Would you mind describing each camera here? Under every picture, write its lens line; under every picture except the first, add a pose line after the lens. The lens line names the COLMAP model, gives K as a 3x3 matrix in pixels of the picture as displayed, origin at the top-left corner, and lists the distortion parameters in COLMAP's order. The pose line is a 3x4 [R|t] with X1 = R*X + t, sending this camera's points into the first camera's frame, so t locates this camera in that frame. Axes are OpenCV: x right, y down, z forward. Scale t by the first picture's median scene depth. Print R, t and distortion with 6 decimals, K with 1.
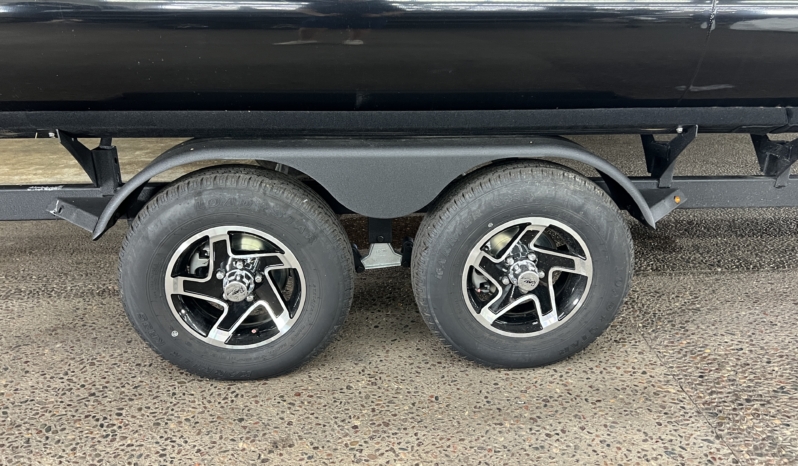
lens RADIAL K [[635.5, 0, 399.0], [0, 635.5, 233.0], [0, 0, 1]] dist [0.050613, -0.009111]
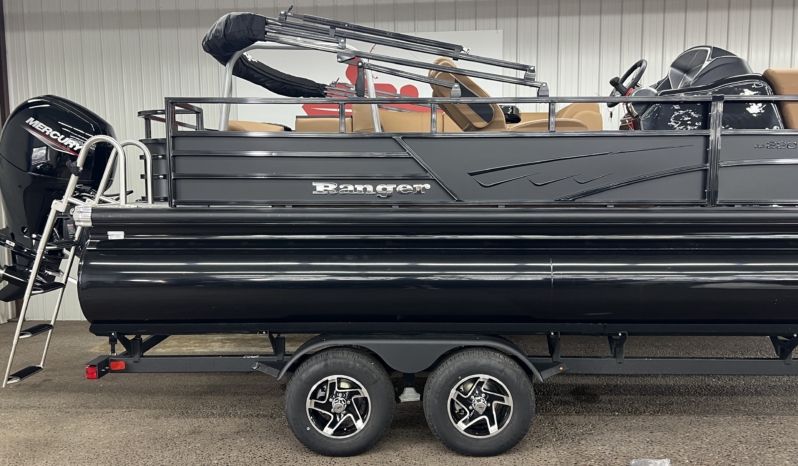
lens RADIAL K [[635.5, 0, 399.0], [0, 635.5, 233.0], [0, 0, 1]] dist [0.050613, -0.009111]
pose [[0.995944, 0.000788, -0.089977, 0.127046], [-0.024324, 0.965089, -0.260789, 0.076176], [0.086630, 0.261920, 0.961194, -1.106308]]
